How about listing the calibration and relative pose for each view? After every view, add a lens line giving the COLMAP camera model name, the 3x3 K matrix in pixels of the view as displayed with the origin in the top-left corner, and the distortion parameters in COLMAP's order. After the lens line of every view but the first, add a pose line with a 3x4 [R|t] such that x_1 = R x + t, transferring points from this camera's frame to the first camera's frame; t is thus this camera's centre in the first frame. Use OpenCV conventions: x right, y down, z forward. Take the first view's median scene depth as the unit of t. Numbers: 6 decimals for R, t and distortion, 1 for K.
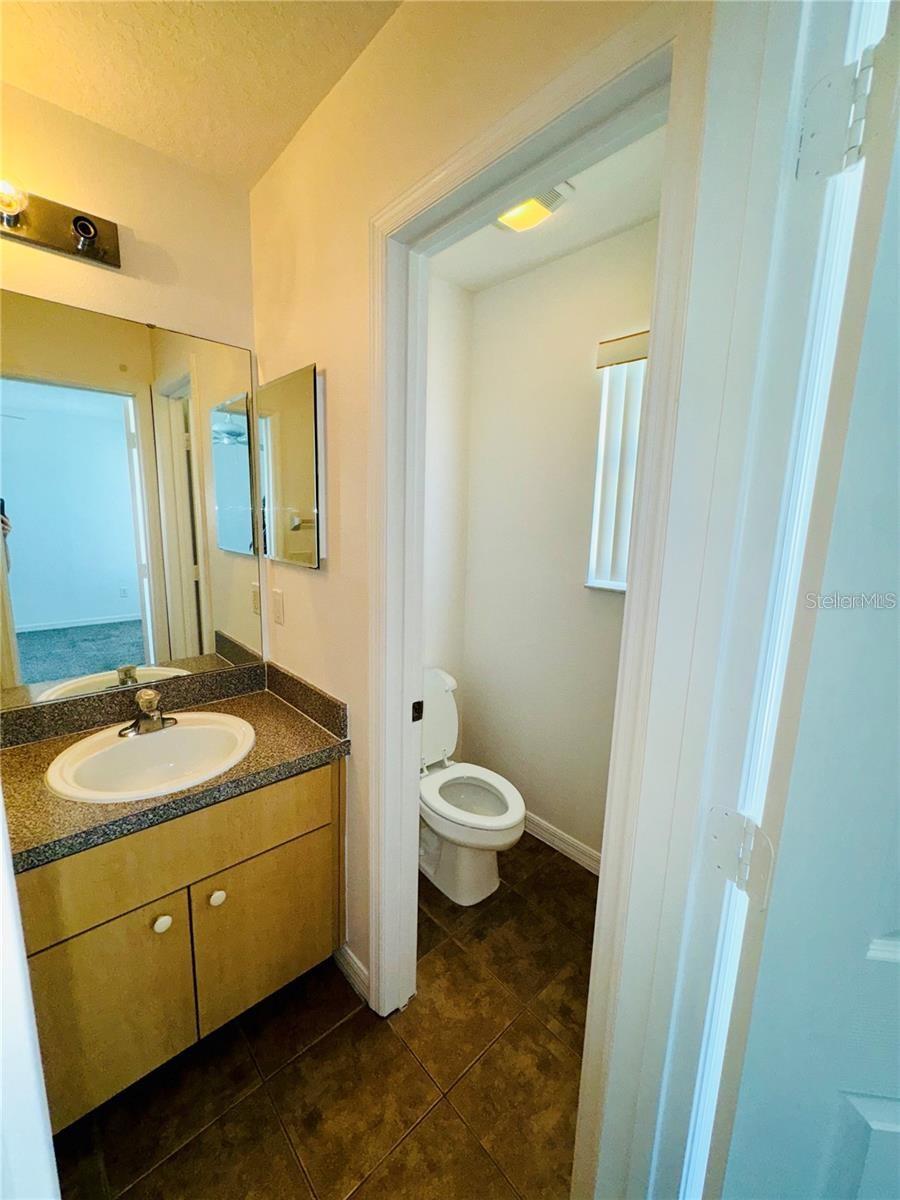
lens RADIAL K [[480.7, 0, 454.9], [0, 480.7, 600.7], [0, 0, 1]] dist [0.001194, 0.000320]
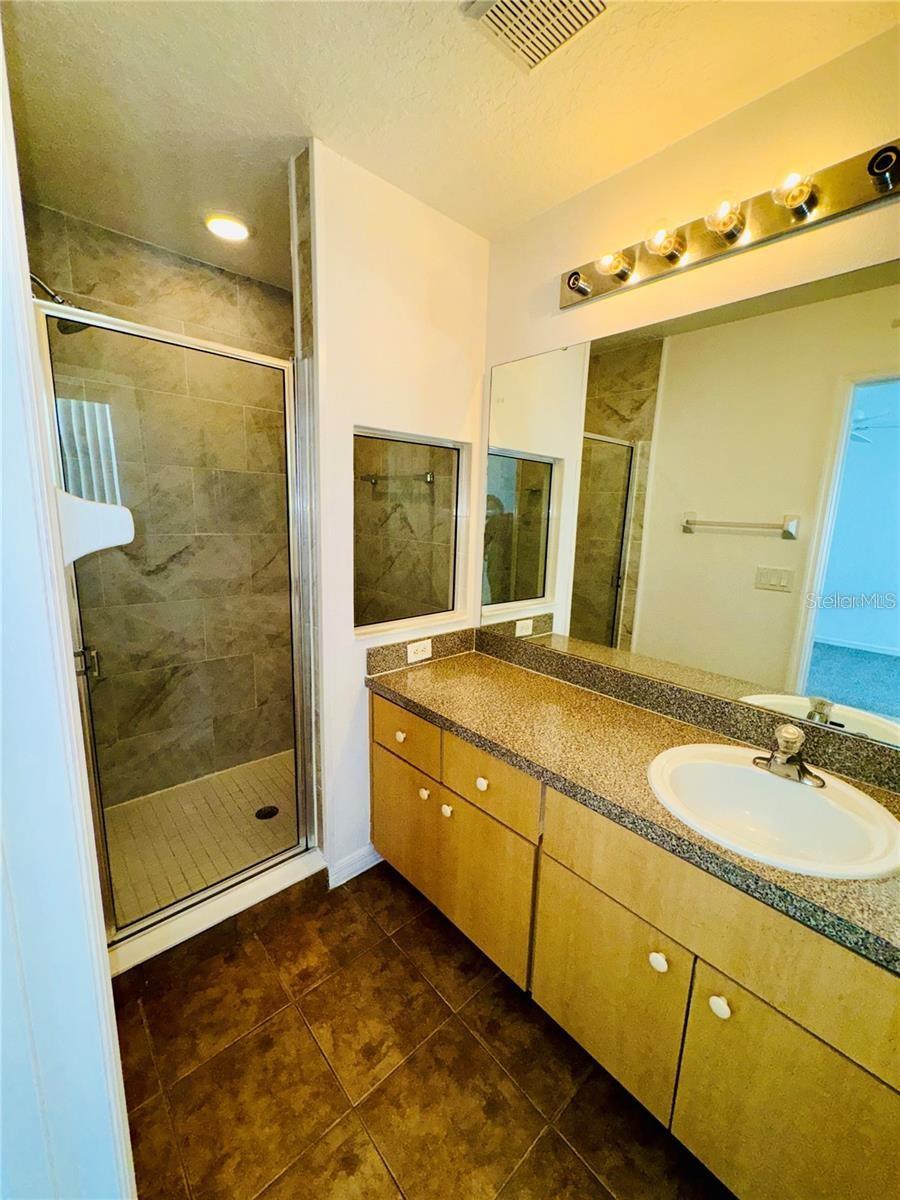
lens RADIAL K [[480.7, 0, 454.9], [0, 480.7, 600.7], [0, 0, 1]] dist [0.001194, 0.000320]
pose [[-0.007589, 0.158466, -0.987335, 0.147454], [-0.209493, 0.965201, 0.156523, -0.031602], [0.977781, 0.208027, 0.025872, 0.397673]]
